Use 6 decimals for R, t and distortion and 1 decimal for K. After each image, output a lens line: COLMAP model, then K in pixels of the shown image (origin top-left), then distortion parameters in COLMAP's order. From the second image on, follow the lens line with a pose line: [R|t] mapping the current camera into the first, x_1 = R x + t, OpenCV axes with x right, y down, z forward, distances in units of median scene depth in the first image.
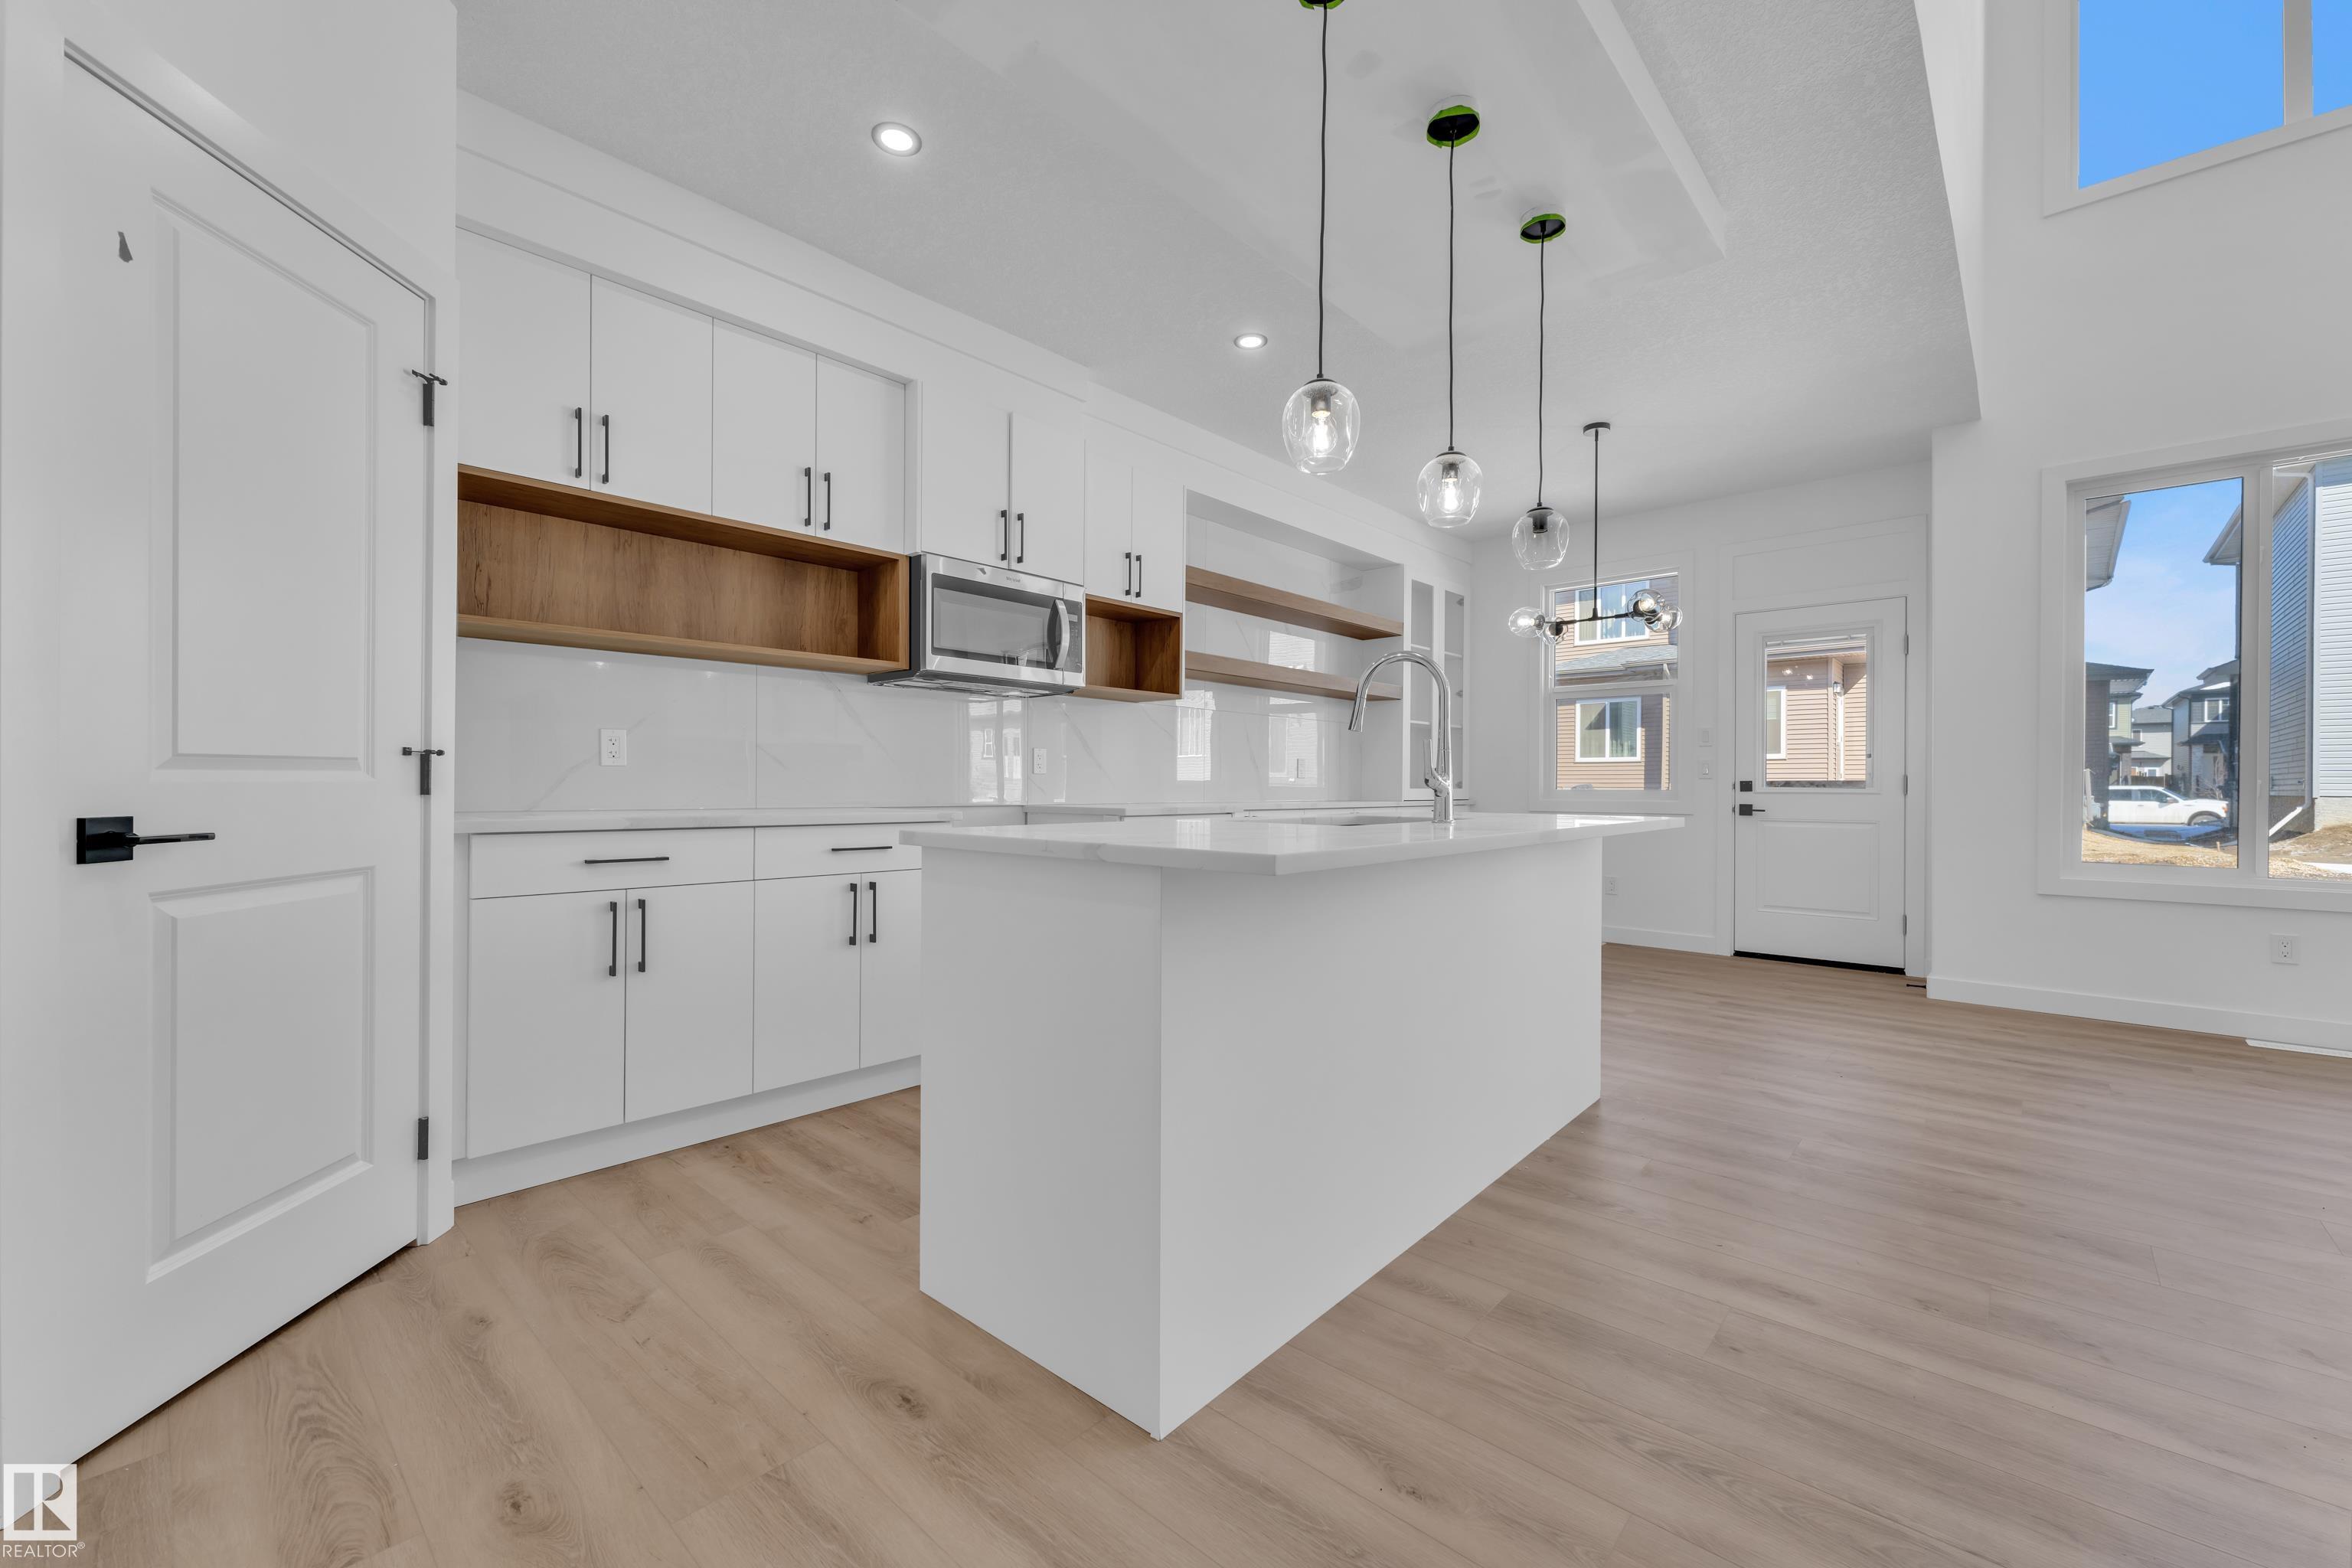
lens RADIAL K [[941.8, 0, 1176.0], [0, 941.8, 784.0], [0, 0, 1]] dist [0.002158, -0.000008]
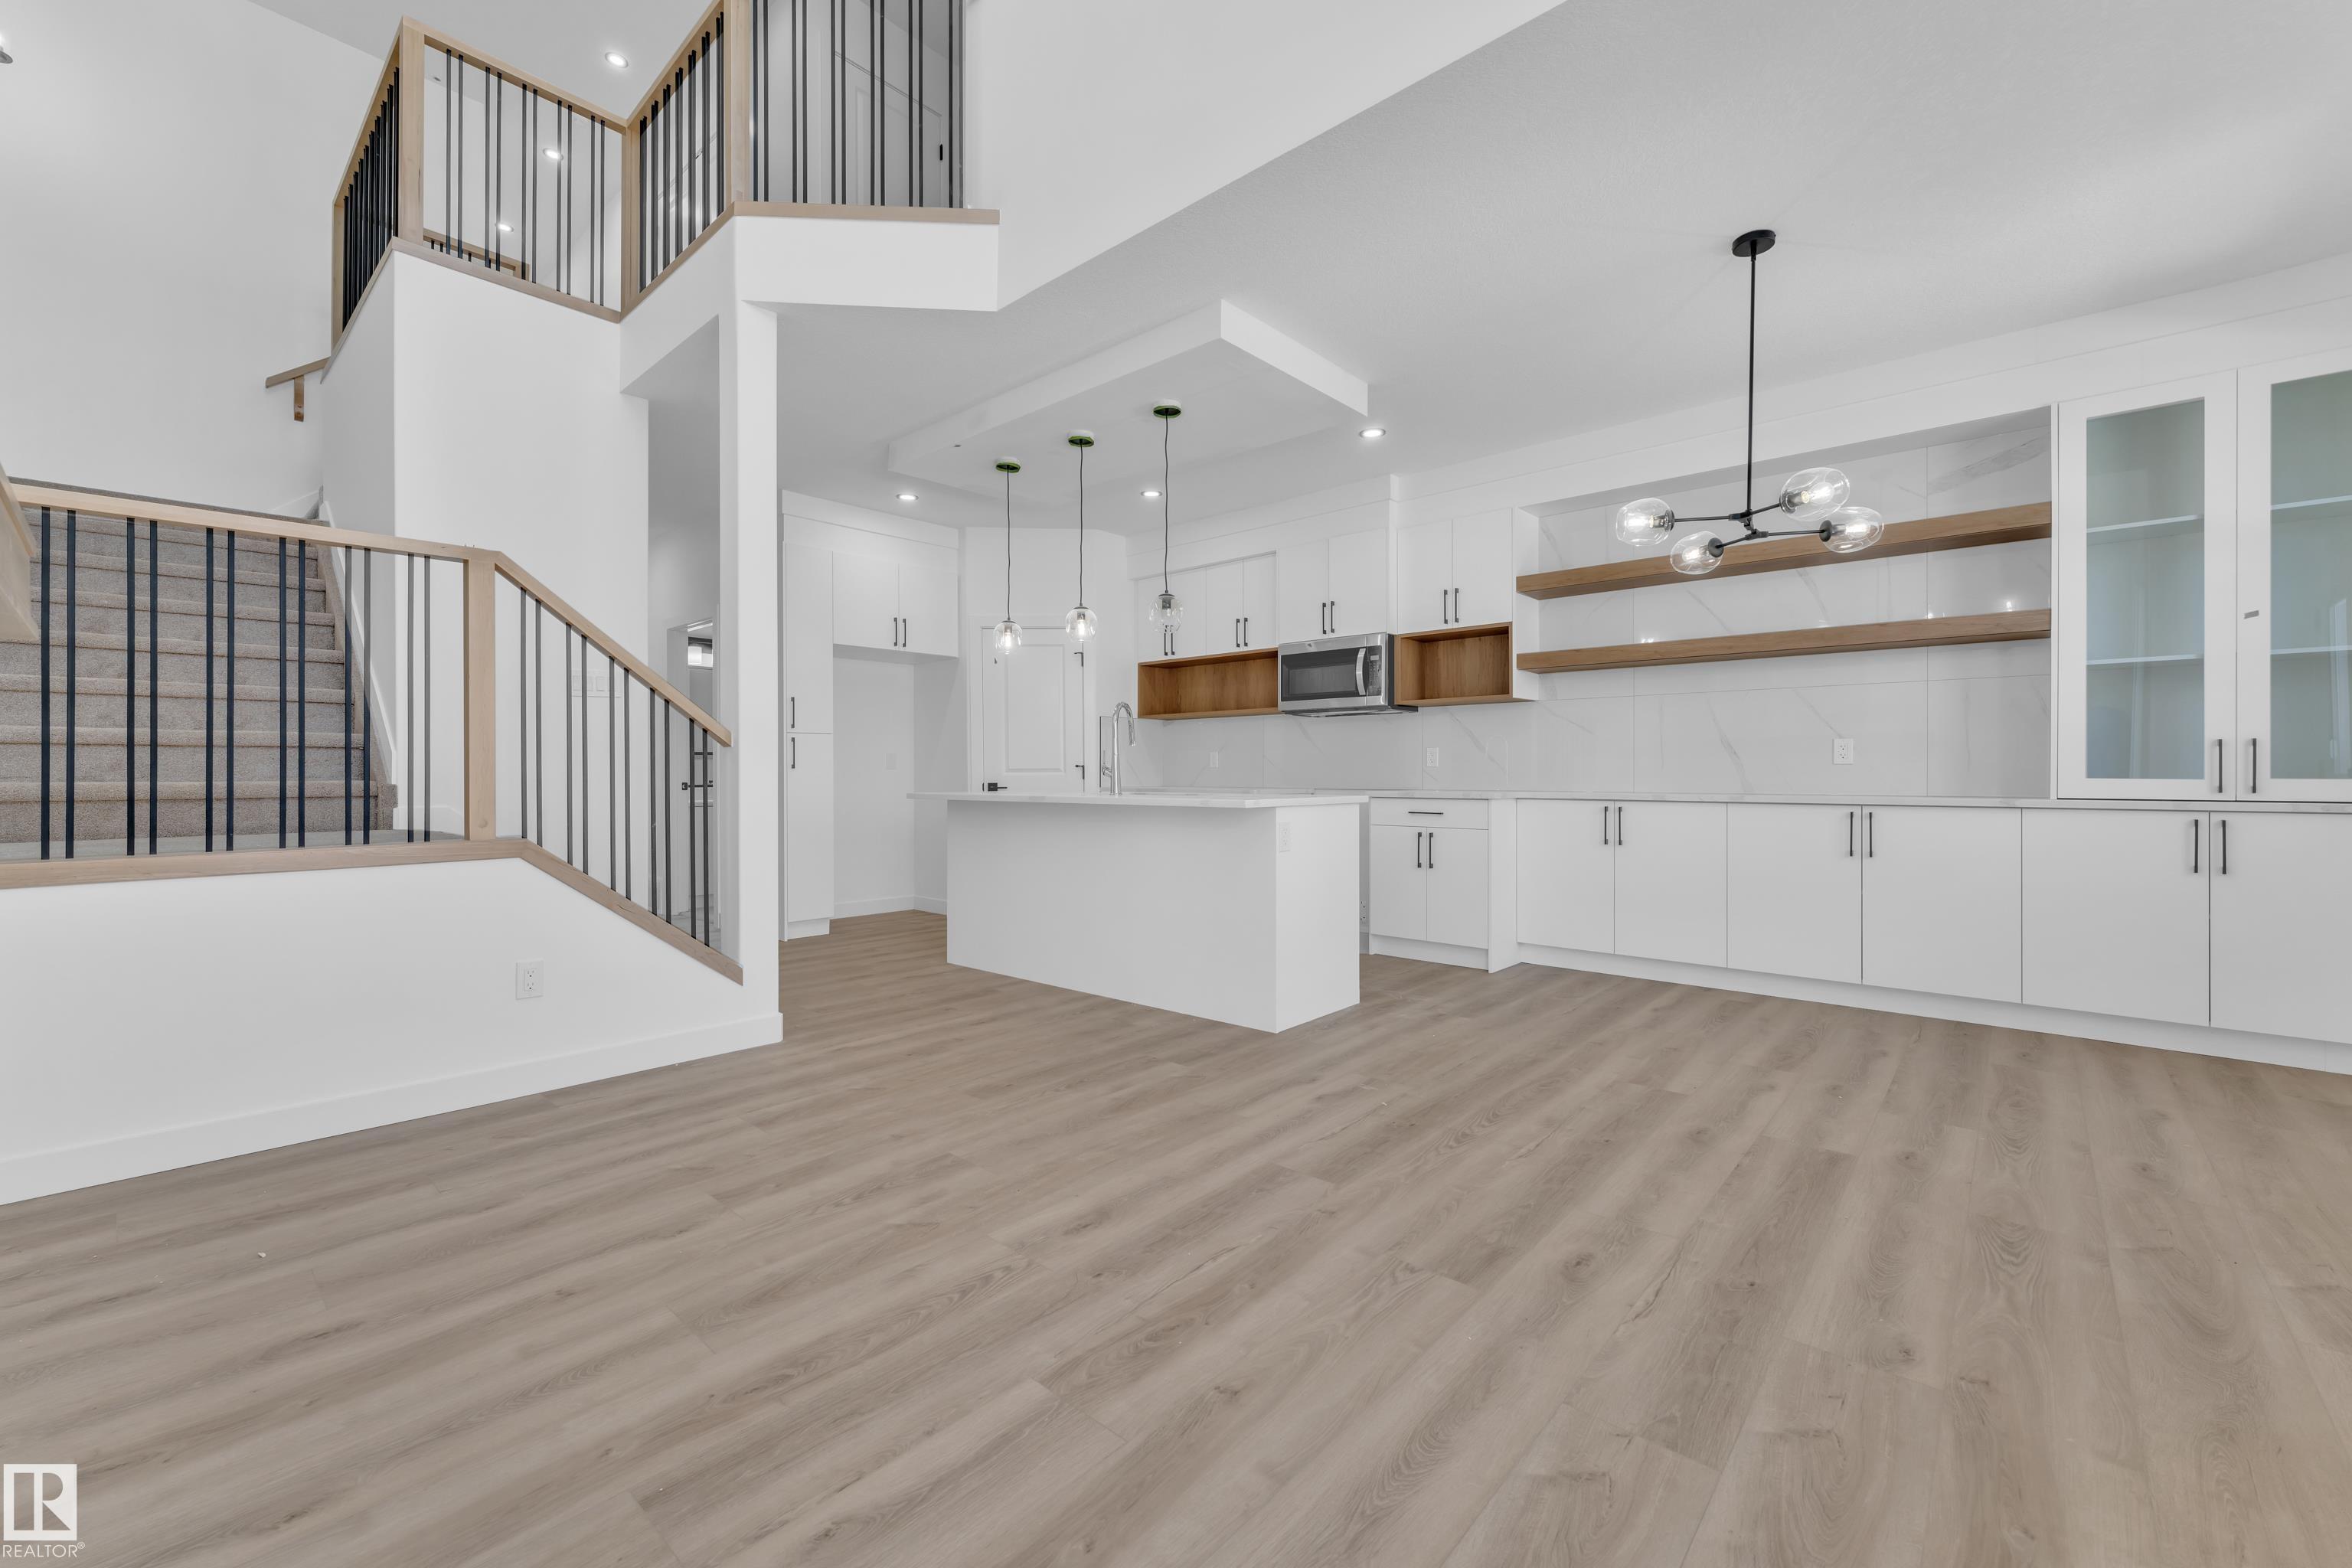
lens RADIAL K [[948.5, 0, 1175.1], [0, 948.5, 774.8], [0, 0, 1]] dist [0.001238, 0.000239]
pose [[0.007014, -0.005151, -0.999962, 1.000263], [0.001053, 0.999986, -0.005143, 0.005828], [0.999975, -0.001017, 0.007019, 0.520733]]
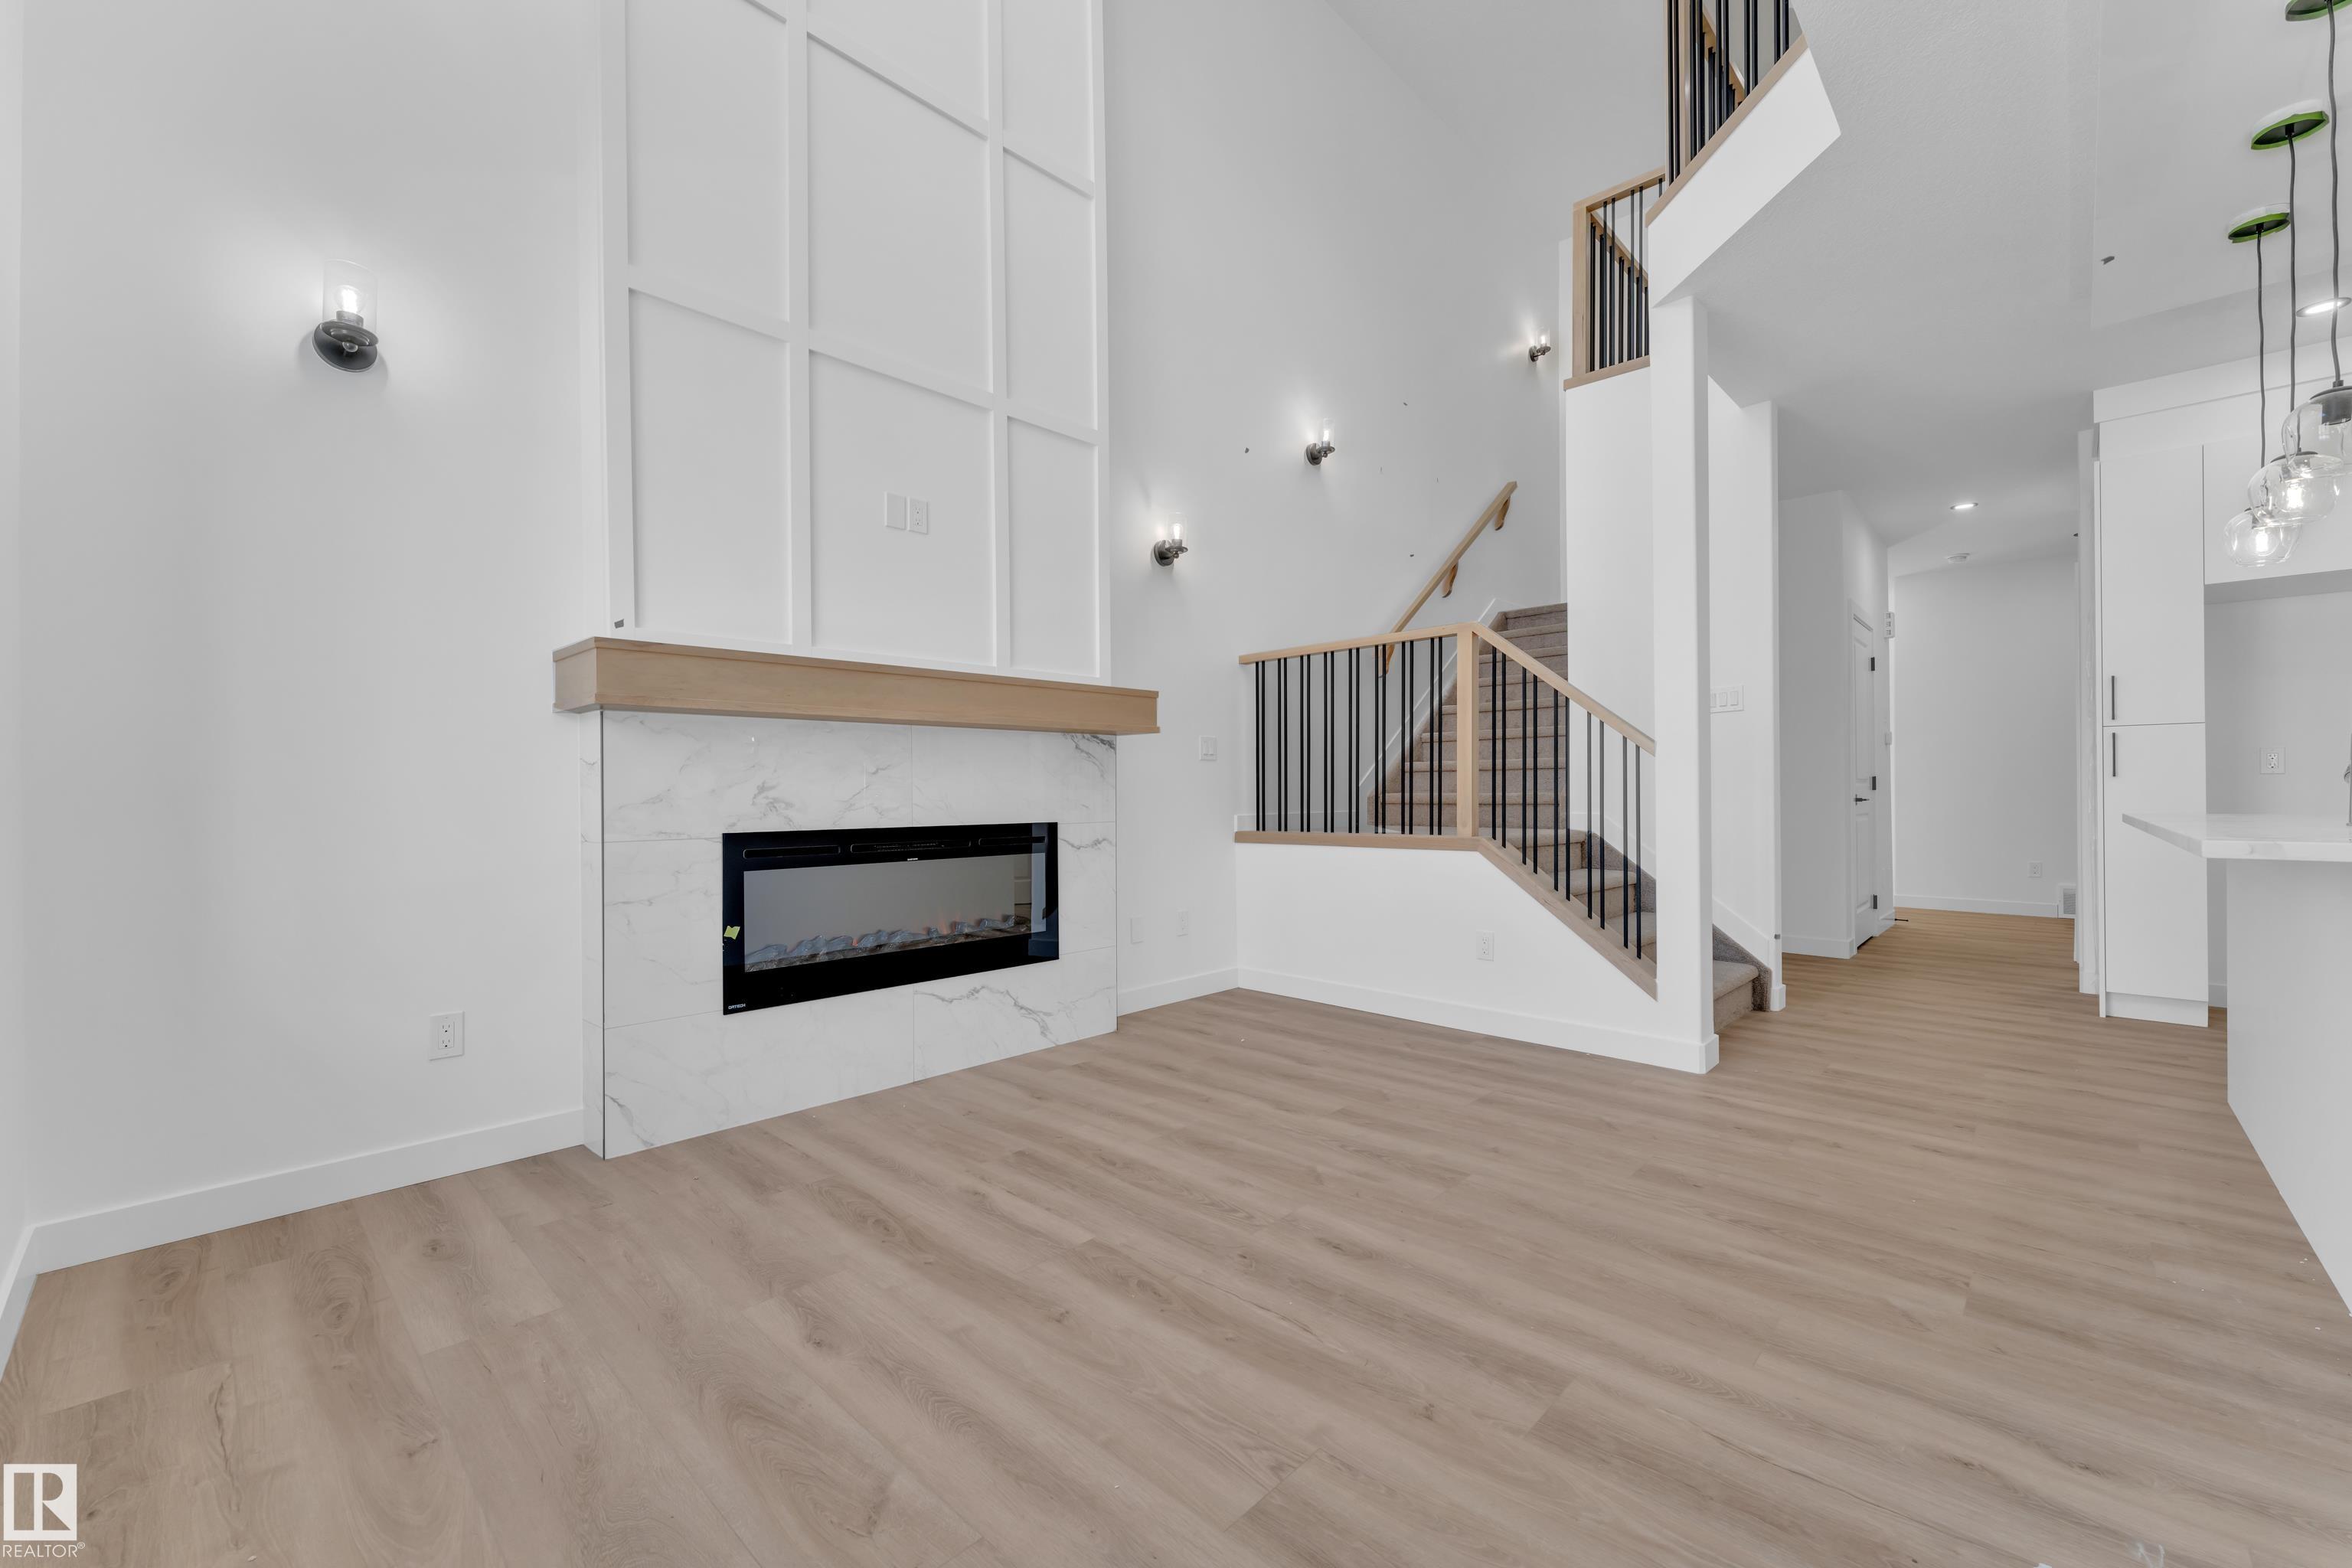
lens RADIAL K [[947.6, 0, 1172.3], [0, 947.6, 784.6], [0, 0, 1]] dist [0.001053, -0.000058]
pose [[-0.999728, -0.000223, 0.023317, 0.643412], [-0.000395, 0.999973, -0.007400, 0.004603], [-0.023315, -0.007407, -0.999701, 0.897967]]
